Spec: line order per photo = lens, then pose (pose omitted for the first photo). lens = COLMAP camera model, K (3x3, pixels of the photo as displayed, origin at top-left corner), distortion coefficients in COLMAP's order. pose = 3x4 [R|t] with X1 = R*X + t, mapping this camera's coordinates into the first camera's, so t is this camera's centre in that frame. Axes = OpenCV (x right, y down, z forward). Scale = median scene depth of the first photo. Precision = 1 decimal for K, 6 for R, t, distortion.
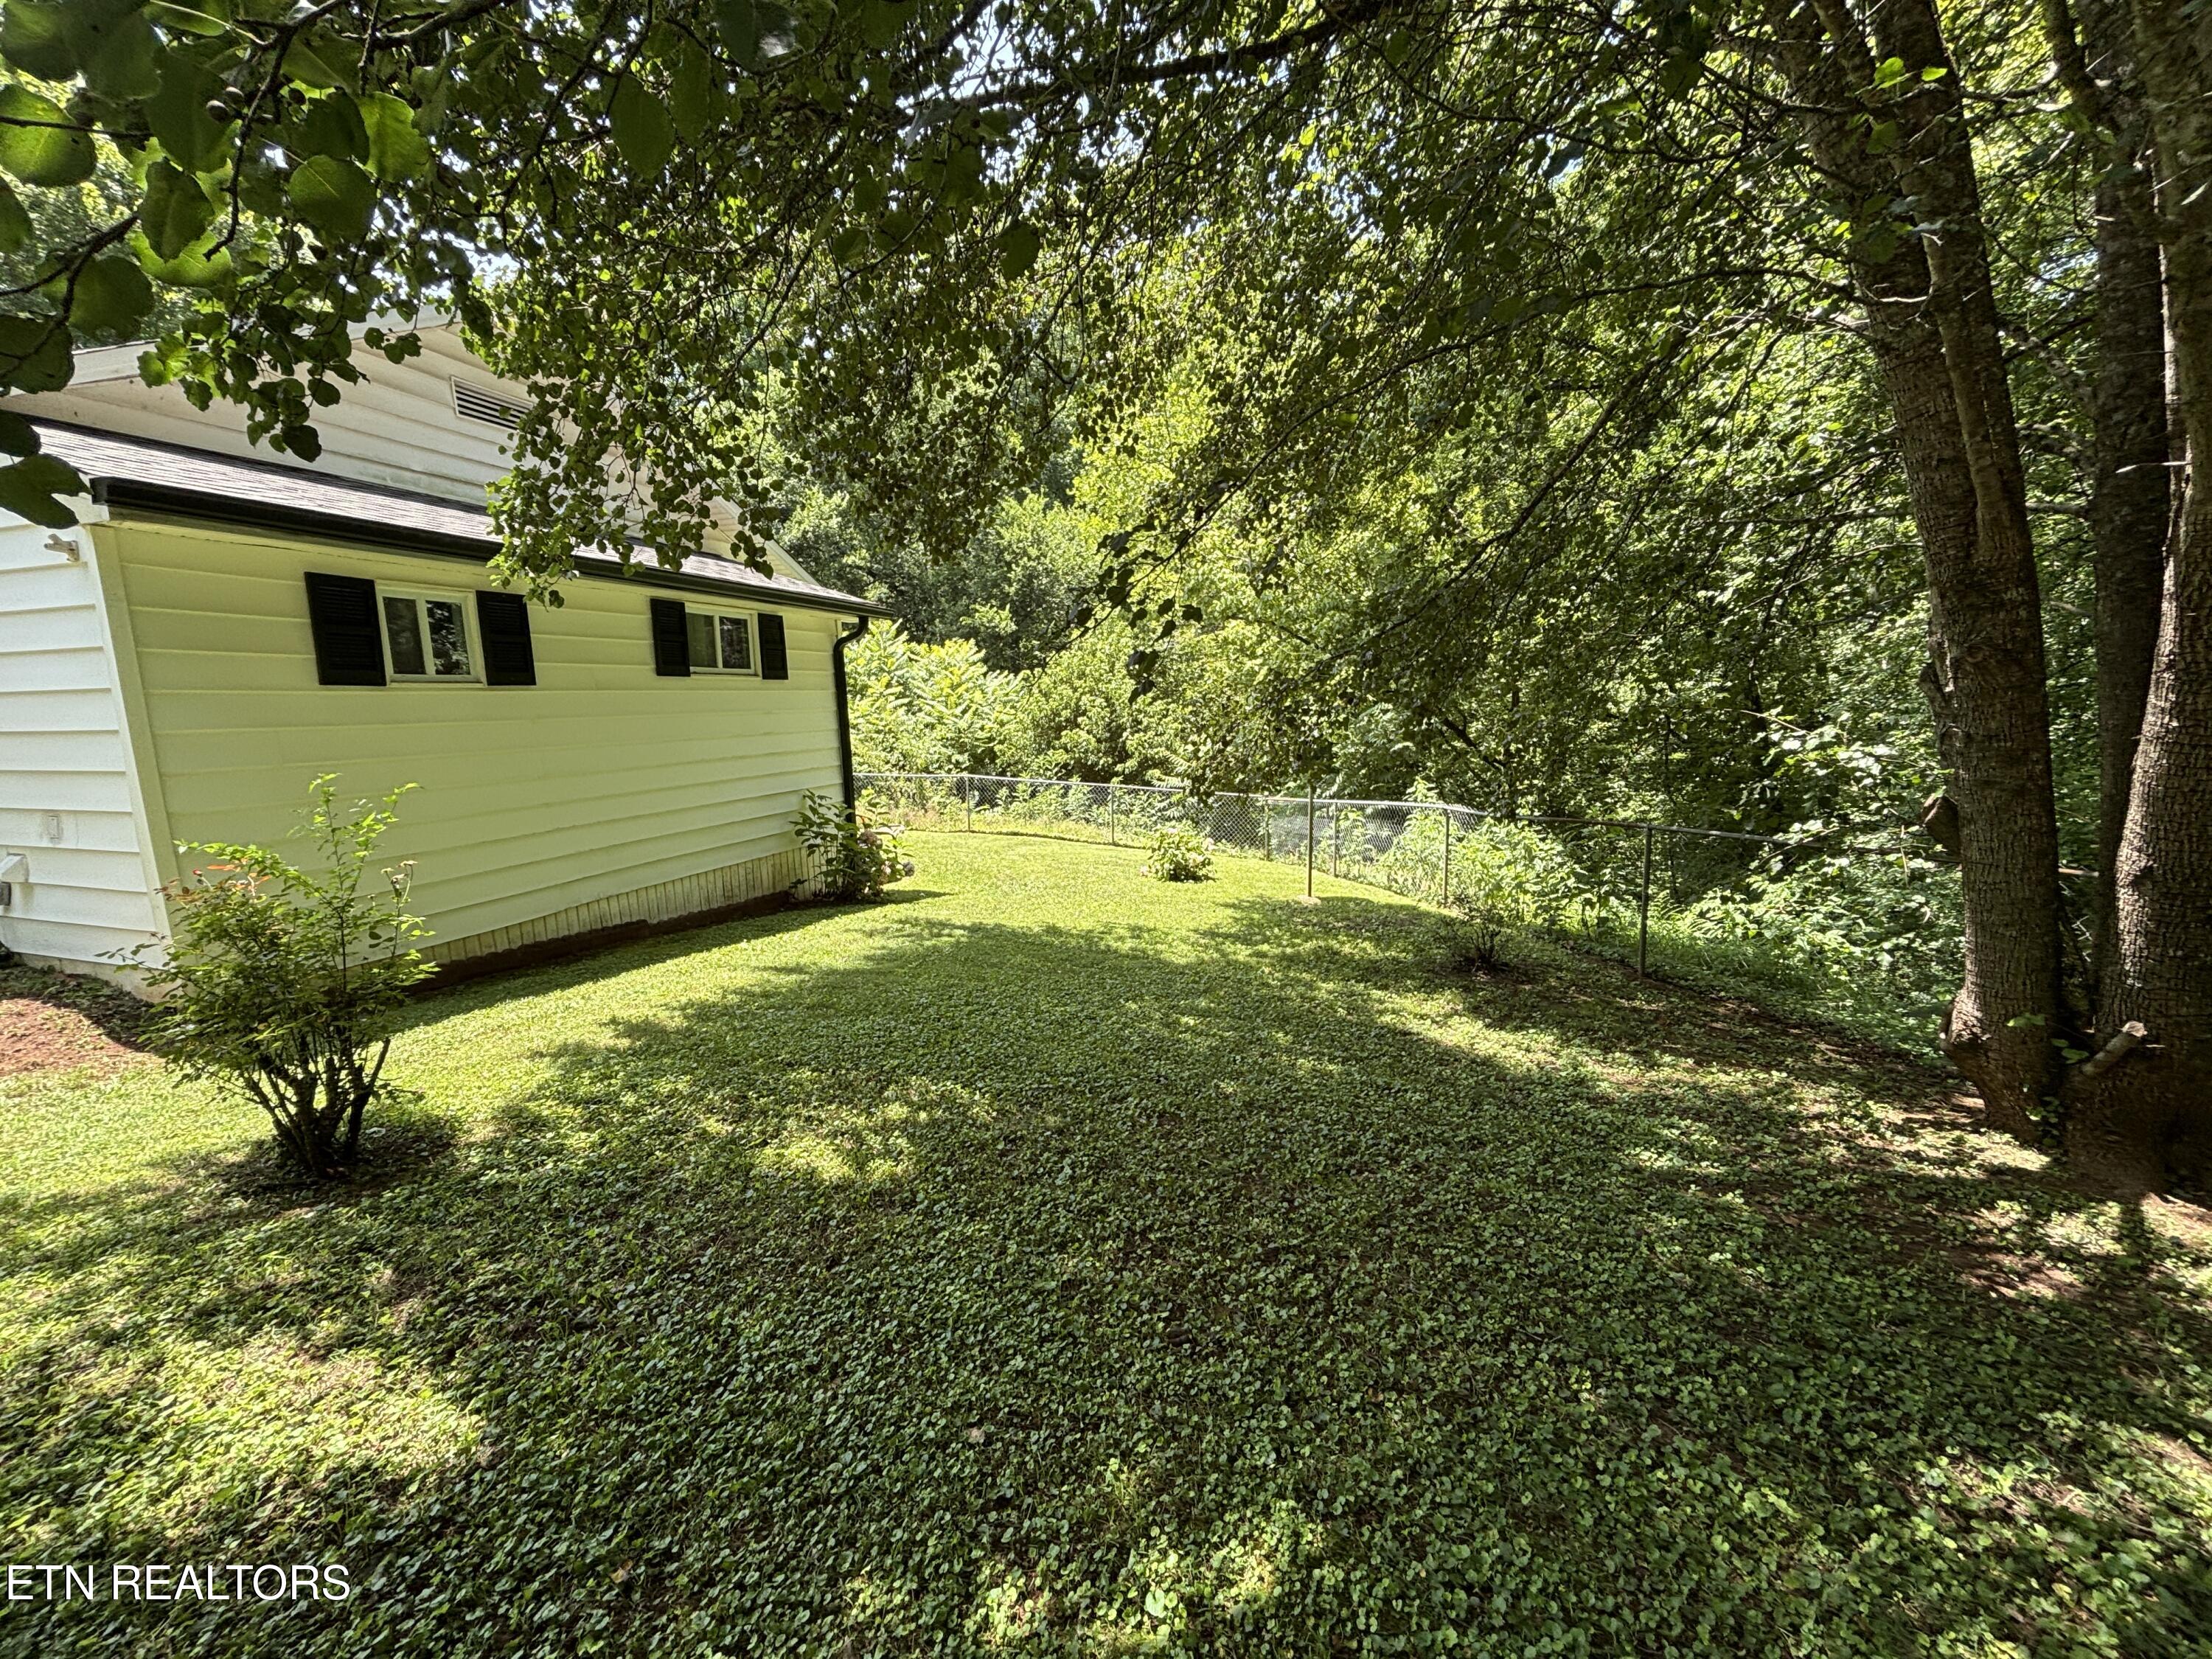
lens RADIAL K [[885.5, 0, 1103.2], [0, 885.5, 831.0], [0, 0, 1]] dist [-0.000893, -0.003721]
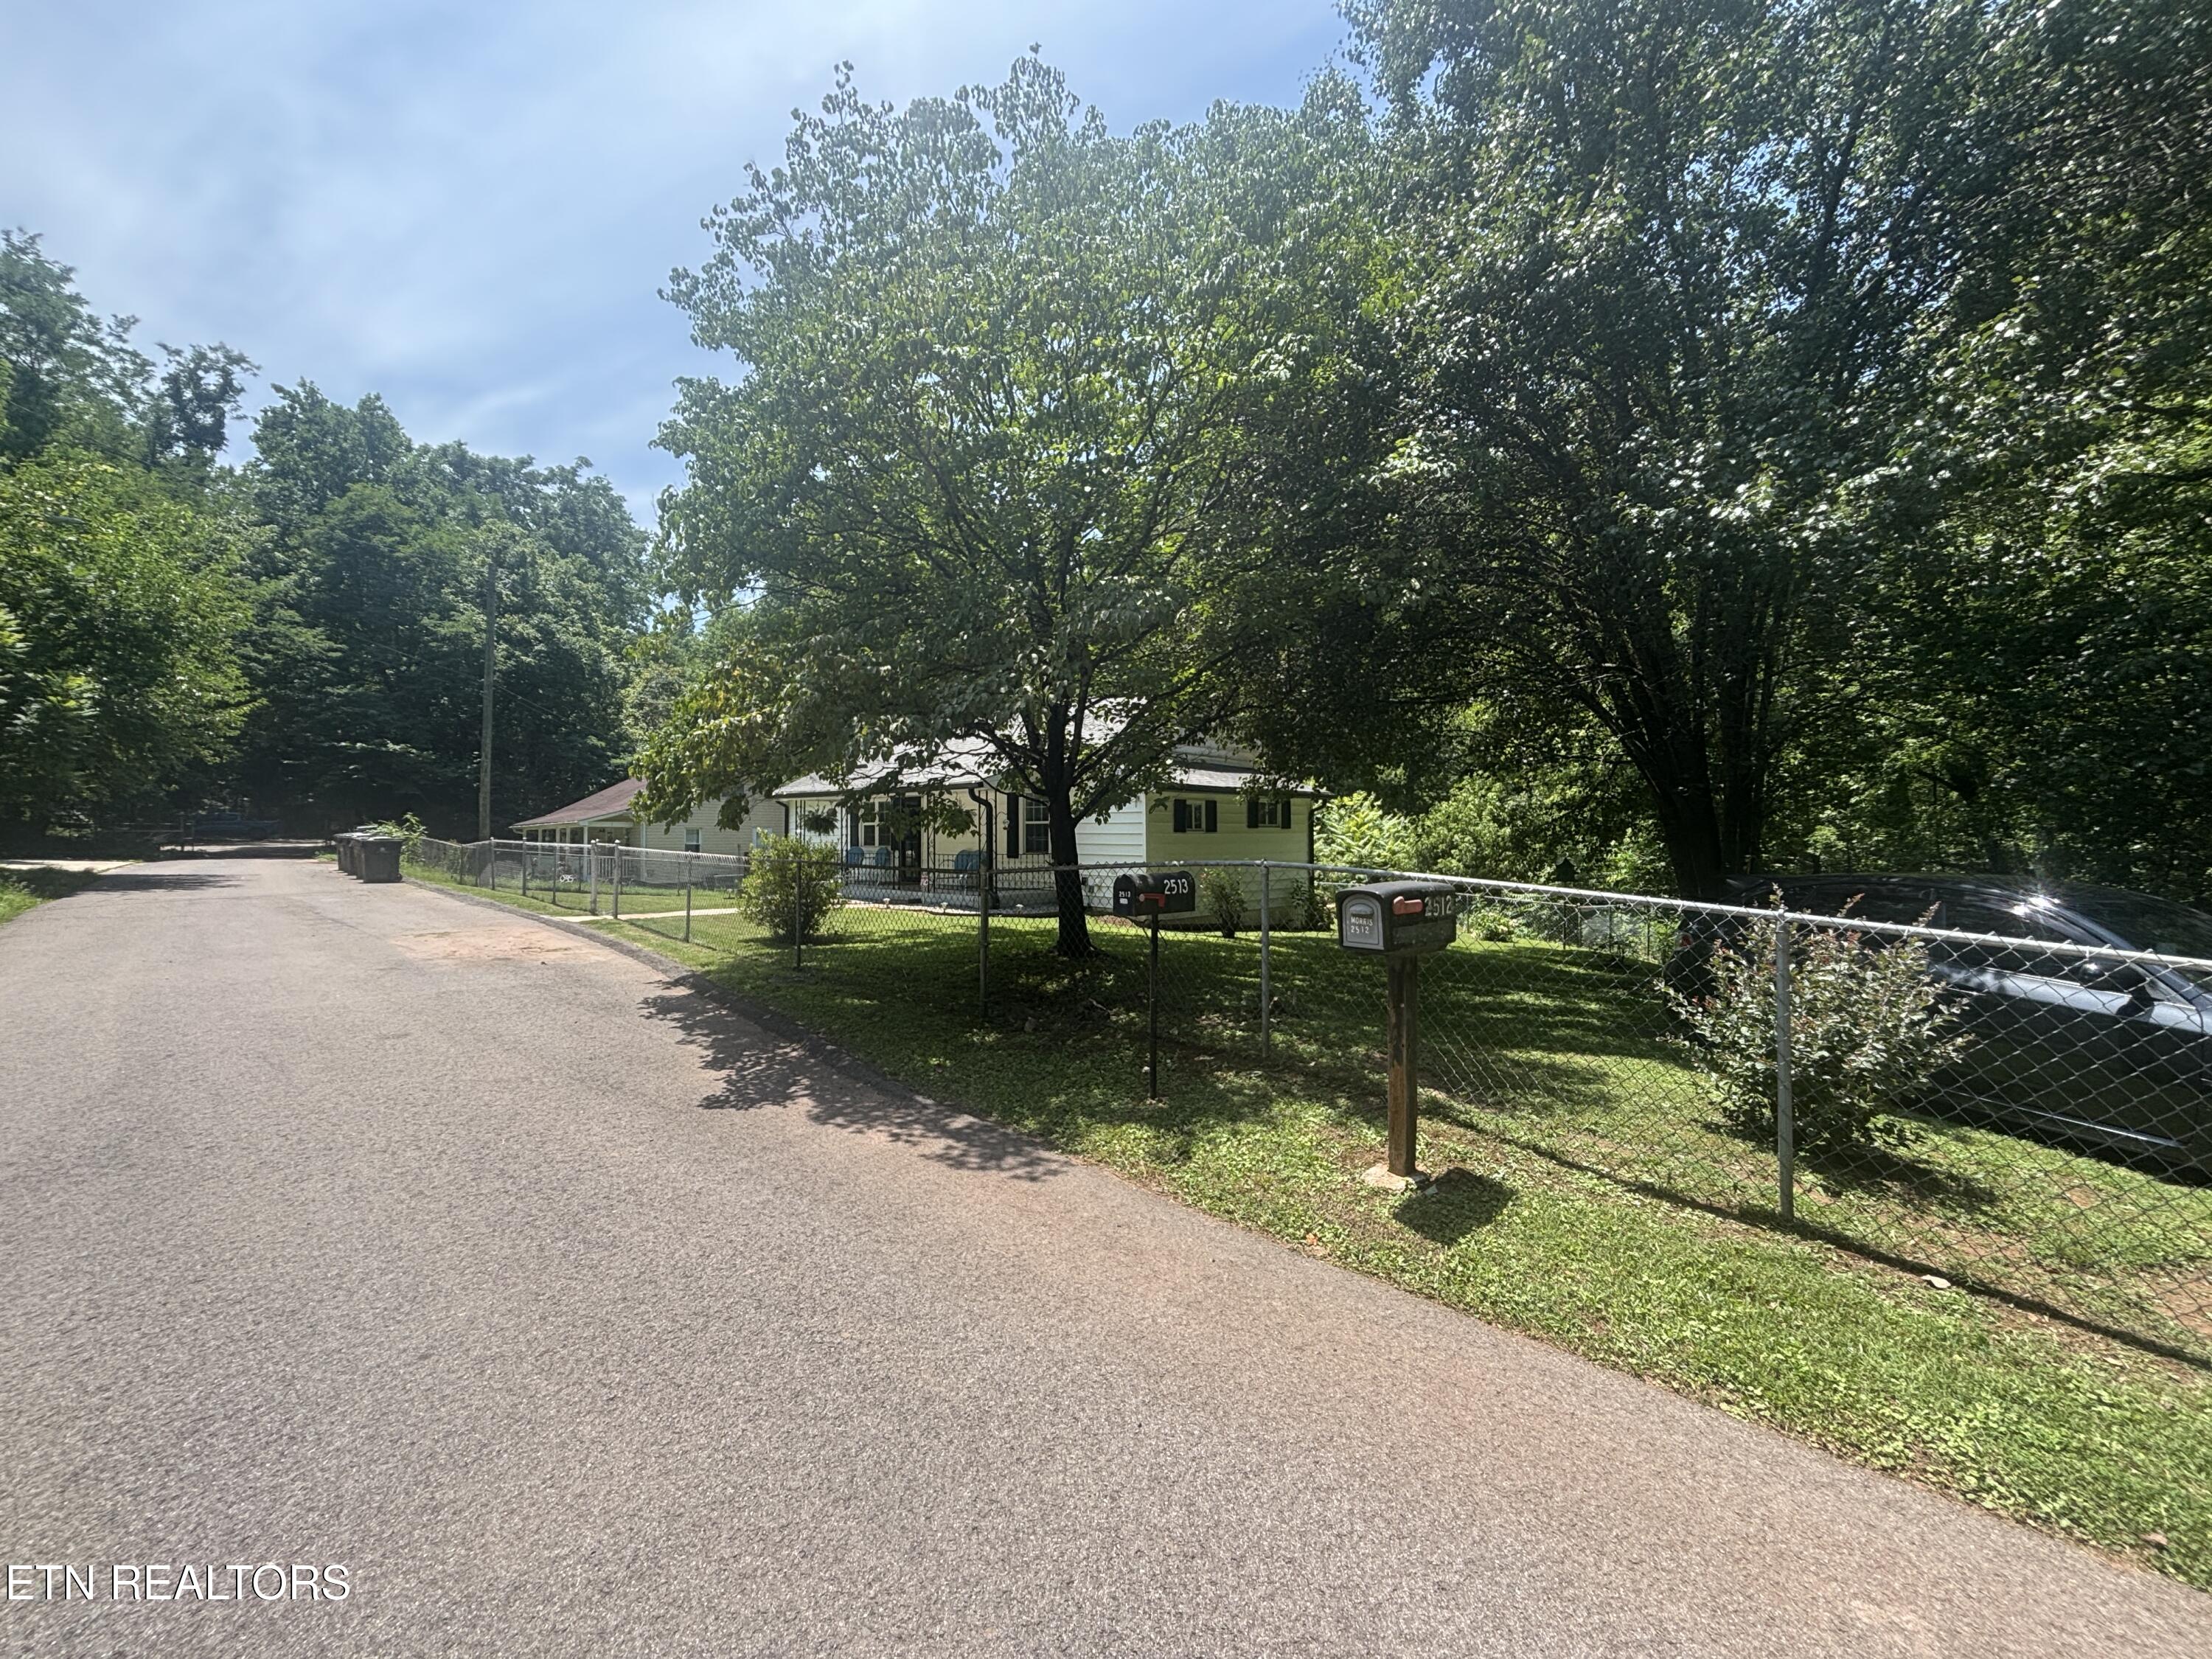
lens RADIAL K [[885.5, 0, 1103.2], [0, 885.5, 831.0], [0, 0, 1]] dist [-0.000893, -0.003721]
pose [[0.906908, 0.017942, -0.420947, 0.196560], [-0.078396, 0.988832, -0.126752, 0.195649], [0.413971, 0.147953, 0.898186, -1.527417]]
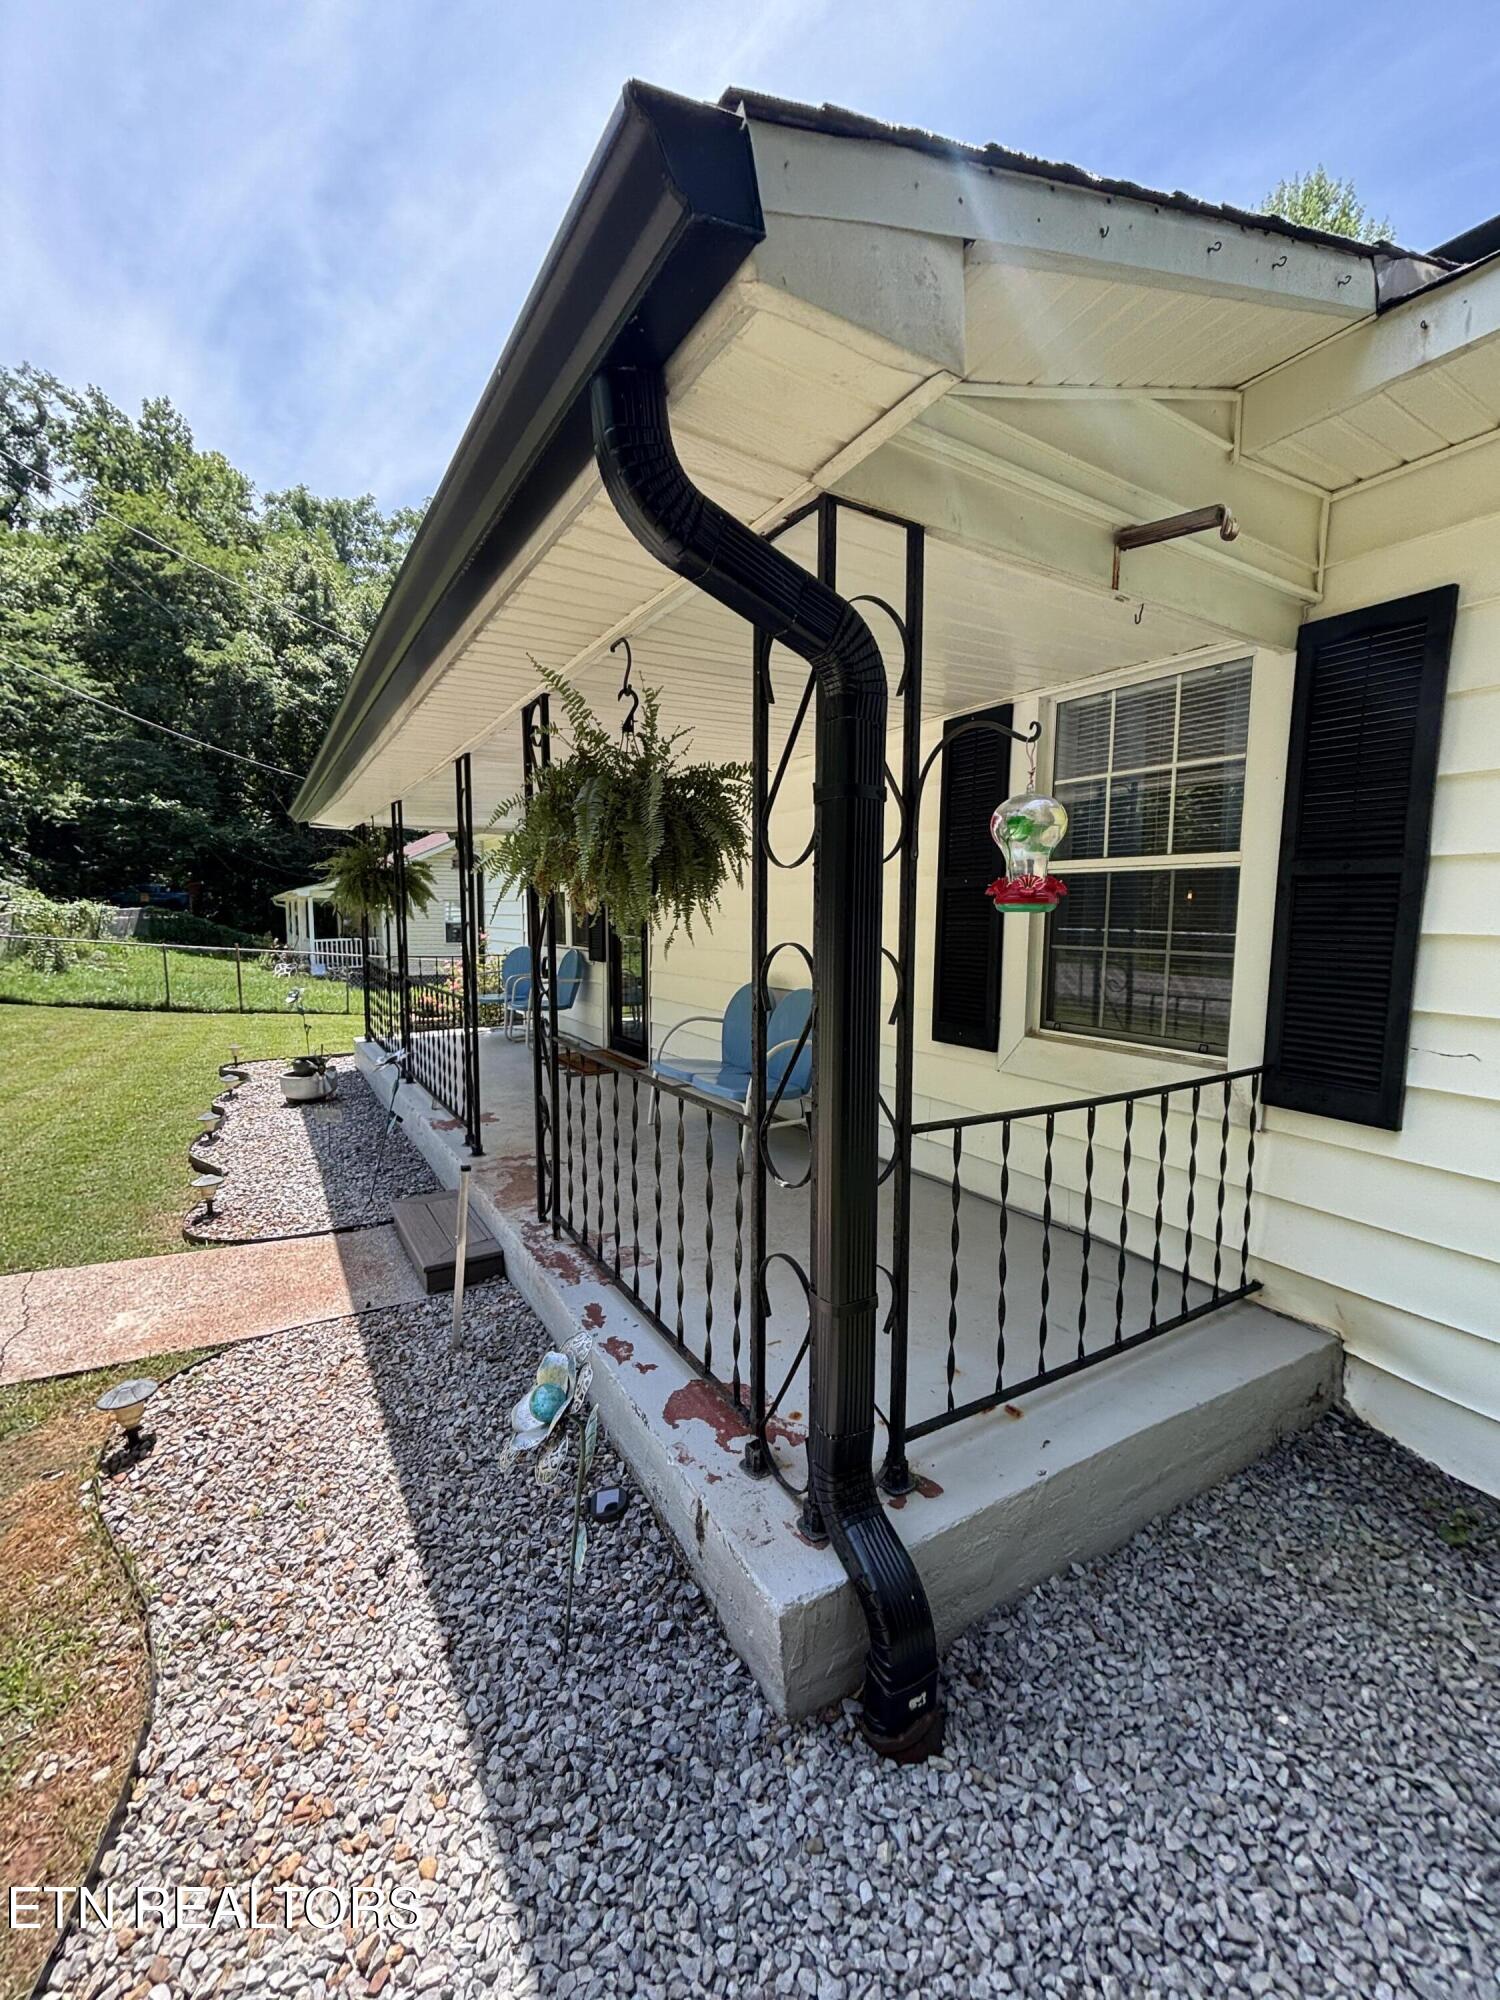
lens RADIAL K [[800.6, 0, 733.2], [0, 800.6, 991.5], [0, 0, 1]] dist [-0.000893, -0.003721]
pose [[0.754837, 0.092208, -0.649399, -0.970412], [-0.112249, 0.993623, 0.010611, -0.060215], [0.646236, 0.064885, 0.760374, 0.310320]]
